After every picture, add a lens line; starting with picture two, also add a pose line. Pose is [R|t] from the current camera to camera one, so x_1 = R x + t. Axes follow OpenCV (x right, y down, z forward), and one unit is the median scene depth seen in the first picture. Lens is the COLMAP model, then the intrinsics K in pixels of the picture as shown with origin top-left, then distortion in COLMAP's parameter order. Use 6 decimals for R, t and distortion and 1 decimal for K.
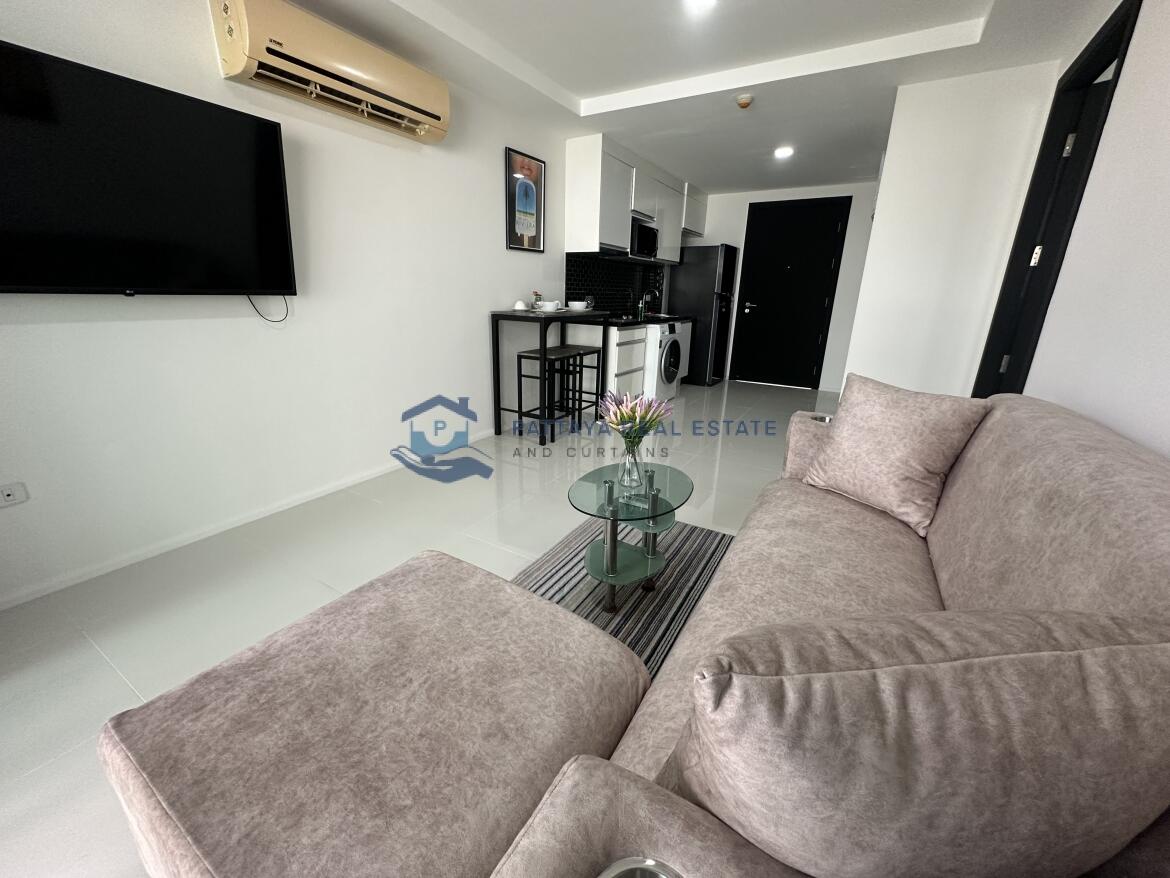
lens RADIAL K [[470.7, 0, 569.4], [0, 470.7, 439.2], [0, 0, 1]] dist [-0.001328, -0.000092]
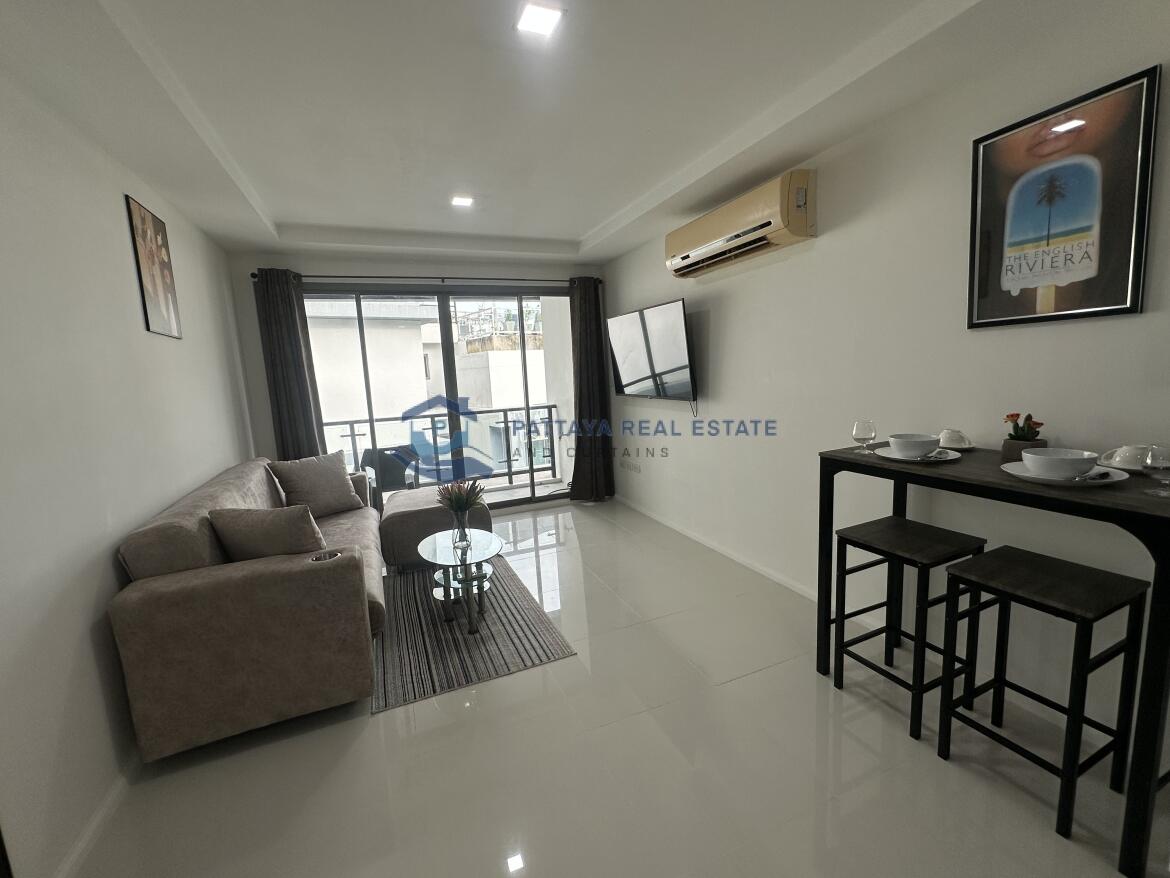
lens RADIAL K [[479.0, 0, 585.1], [0, 479.0, 432.9], [0, 0, 1]] dist [-0.002417, -0.000408]
pose [[-0.566509, 0.120821, -0.815150, 0.453278], [-0.207952, 0.936218, 0.283287, -0.303252], [0.797386, 0.329996, -0.505251, 0.816990]]
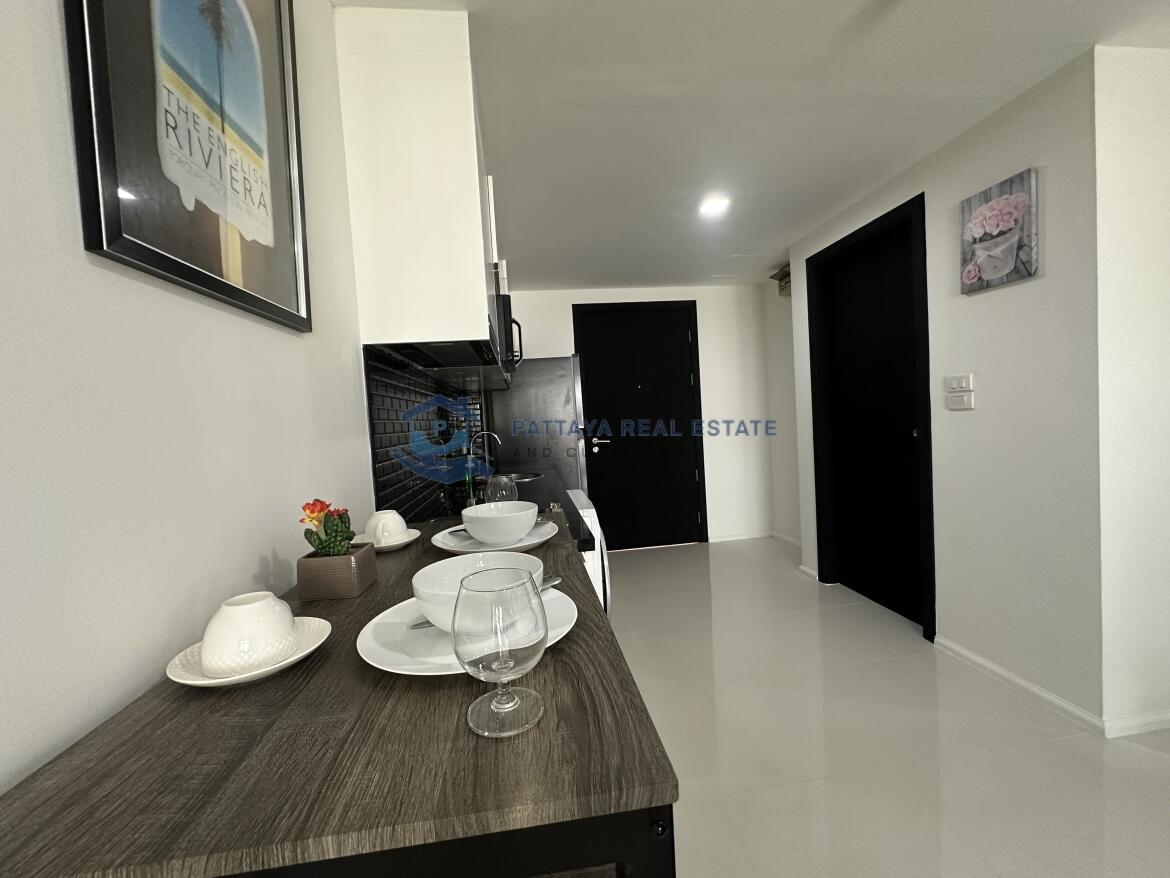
lens RADIAL K [[479.0, 0, 585.1], [0, 479.0, 432.9], [0, 0, 1]] dist [-0.002417, -0.000408]
pose [[0.773691, -0.087084, 0.627549, -0.095871], [0.259601, 0.947115, -0.188626, -0.248492], [-0.577935, 0.308850, 0.755382, 0.703852]]
